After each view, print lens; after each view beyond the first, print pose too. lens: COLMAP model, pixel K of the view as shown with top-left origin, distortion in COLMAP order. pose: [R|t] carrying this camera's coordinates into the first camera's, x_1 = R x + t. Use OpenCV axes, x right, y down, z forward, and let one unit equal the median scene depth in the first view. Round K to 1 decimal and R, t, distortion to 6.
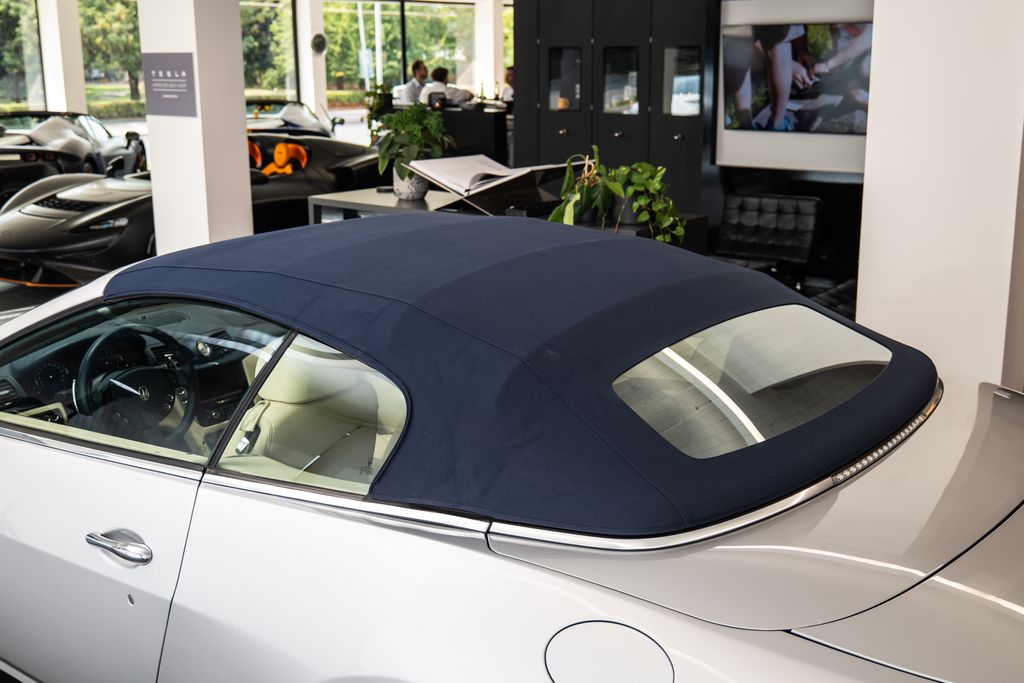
lens RADIAL K [[1078.4, 0, 510.5], [0, 1078.4, 337.5], [0, 0, 1]] dist [-0.091165, 0.000000]
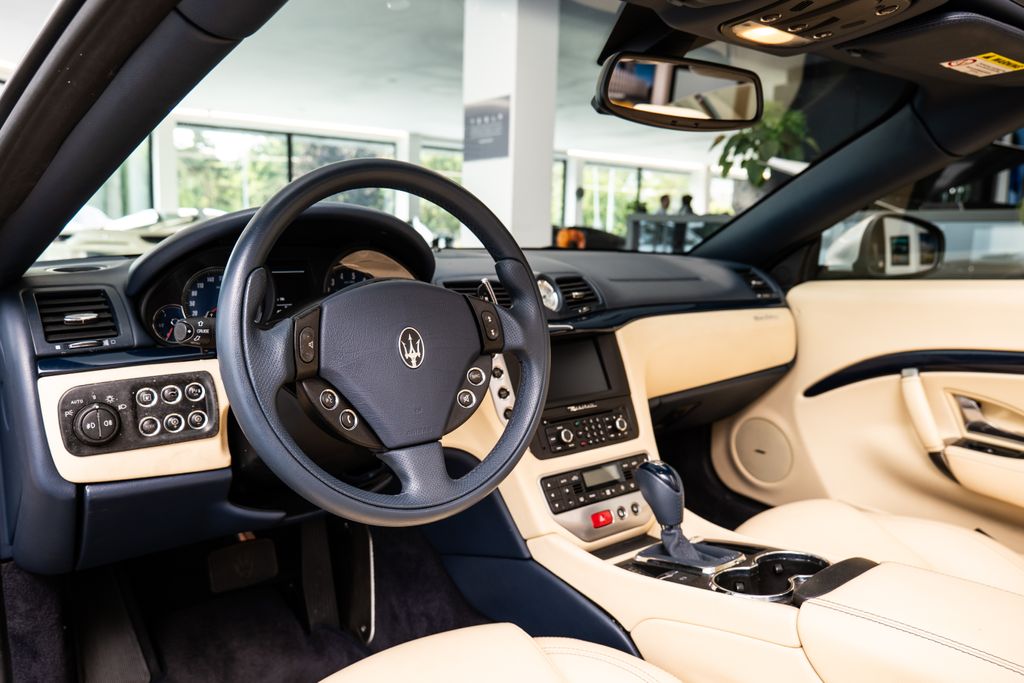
lens RADIAL K [[641.6, 0, 504.6], [0, 641.6, 331.8], [0, 0, 1]] dist [-0.004698, 0.001696]
pose [[0.967077, 0.060395, -0.247214, -0.131177], [-0.089797, 0.989929, -0.109438, 0.033656], [0.238115, 0.128034, 0.962761, 0.408929]]
